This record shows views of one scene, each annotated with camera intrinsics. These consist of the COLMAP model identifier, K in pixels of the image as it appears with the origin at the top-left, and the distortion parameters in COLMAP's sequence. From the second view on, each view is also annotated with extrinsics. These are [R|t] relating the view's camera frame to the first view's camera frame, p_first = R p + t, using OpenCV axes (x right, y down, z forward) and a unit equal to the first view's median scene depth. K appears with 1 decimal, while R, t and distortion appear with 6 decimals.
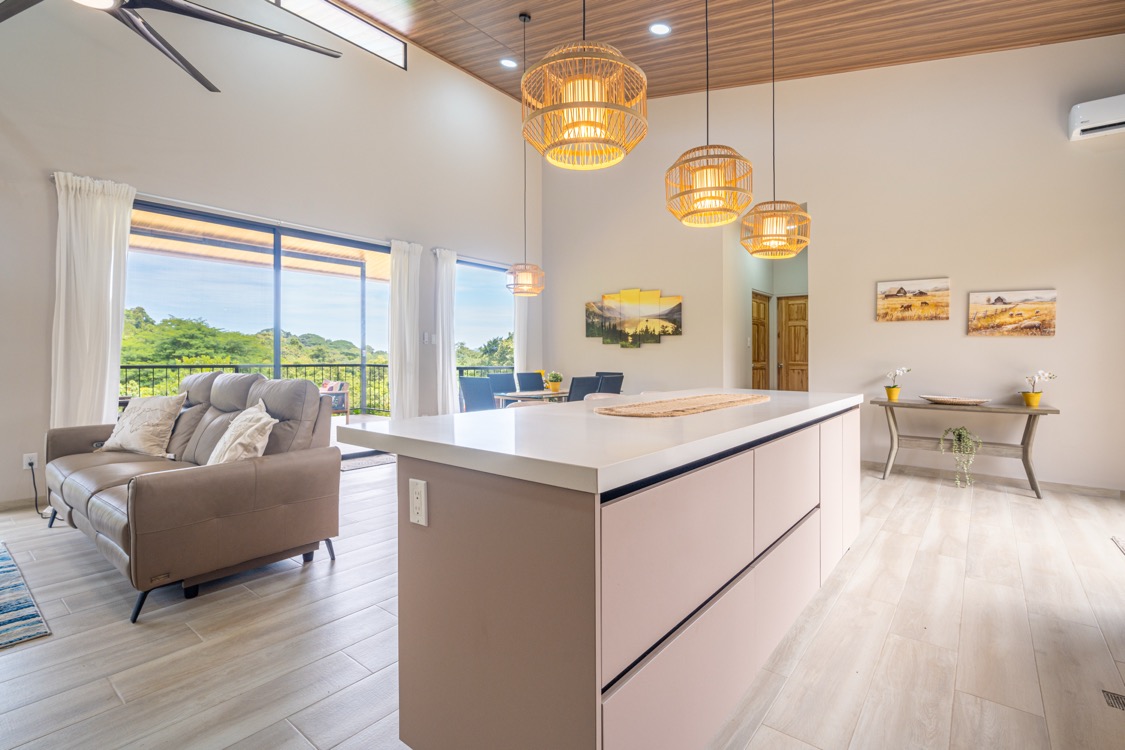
lens RADIAL K [[533.5, 0, 551.0], [0, 533.5, 358.2], [0, 0, 1]] dist [0.001308, 0.001145]
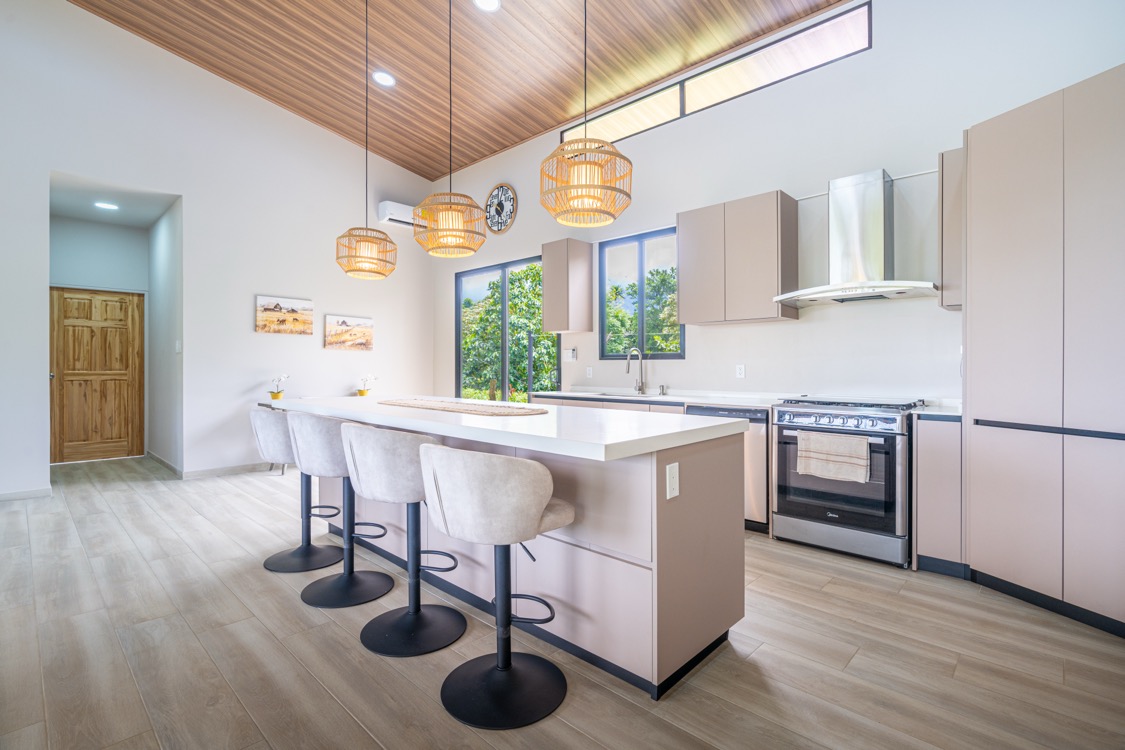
lens RADIAL K [[533.5, 0, 562.9], [0, 533.5, 366.3], [0, 0, 1]] dist [0.001308, 0.001145]
pose [[0.081720, -0.005642, 0.996639, -0.425190], [0.001081, 0.999984, 0.005572, -0.005355], [-0.996655, 0.000622, 0.081724, 0.313155]]
